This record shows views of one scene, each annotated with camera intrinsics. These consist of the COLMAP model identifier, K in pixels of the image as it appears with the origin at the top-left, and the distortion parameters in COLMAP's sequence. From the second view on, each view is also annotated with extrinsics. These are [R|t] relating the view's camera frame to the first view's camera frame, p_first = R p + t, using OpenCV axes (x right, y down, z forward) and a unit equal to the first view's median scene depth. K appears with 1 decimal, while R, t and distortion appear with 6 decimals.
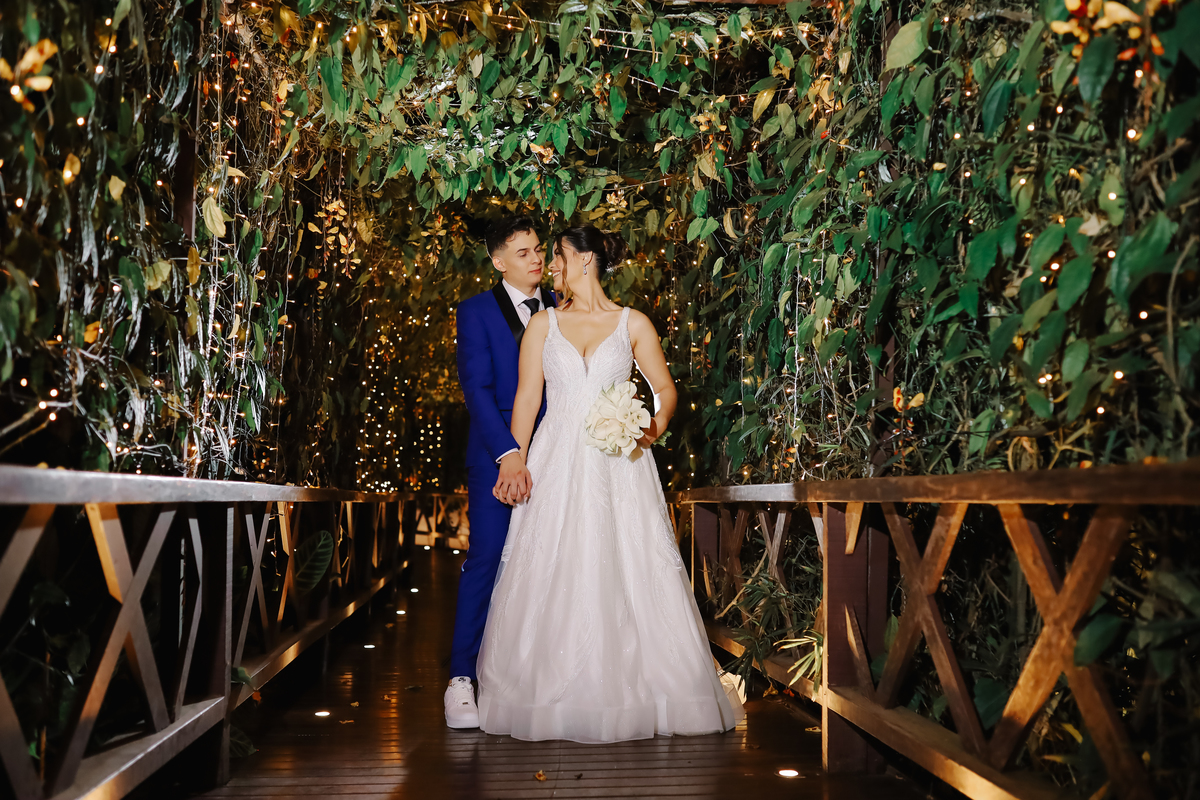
lens RADIAL K [[1105.9, 0, 616.0], [0, 1105.9, 404.2], [0, 0, 1]] dist [-0.051379, 0.074392]
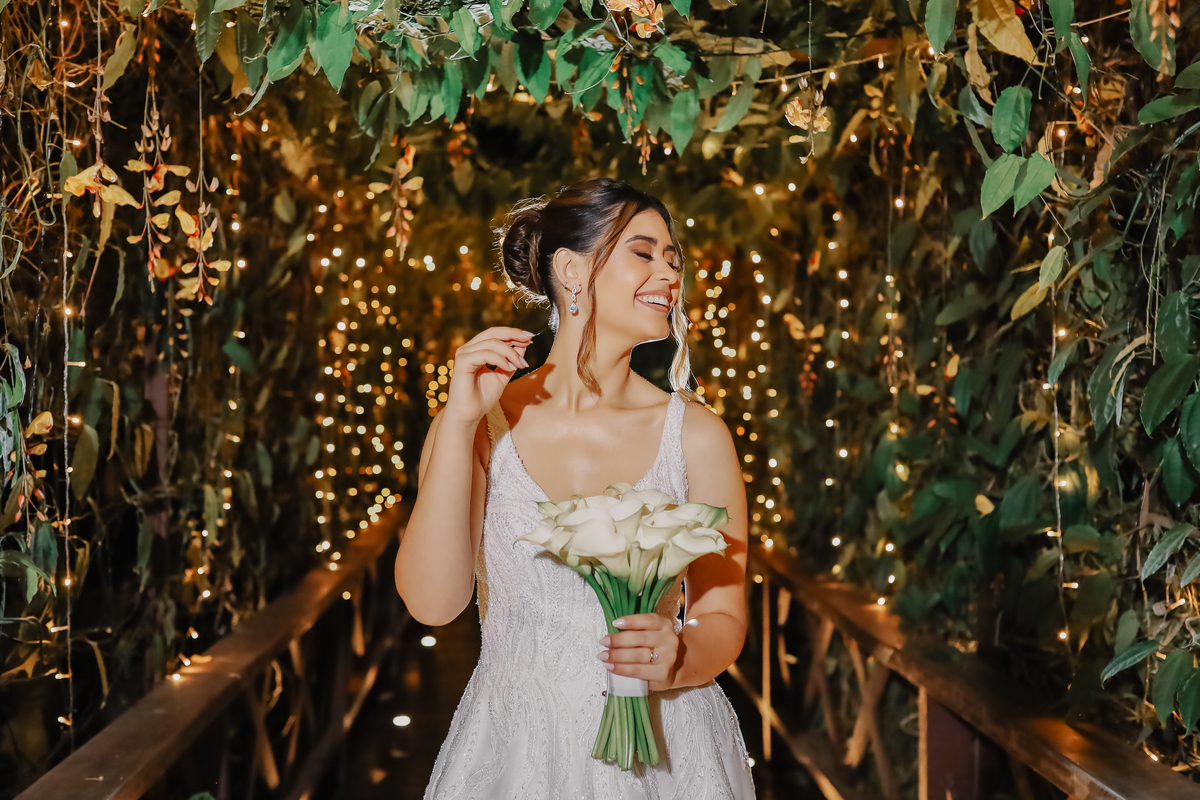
lens RADIAL K [[1214.2, 0, 598.0], [0, 1214.2, 348.7], [0, 0, 1]] dist [-0.009175, -0.000885]
pose [[0.998061, -0.022329, -0.058092, -0.062483], [0.025680, 0.998010, 0.057593, -0.143792], [0.056690, -0.058973, 0.996649, 0.607047]]
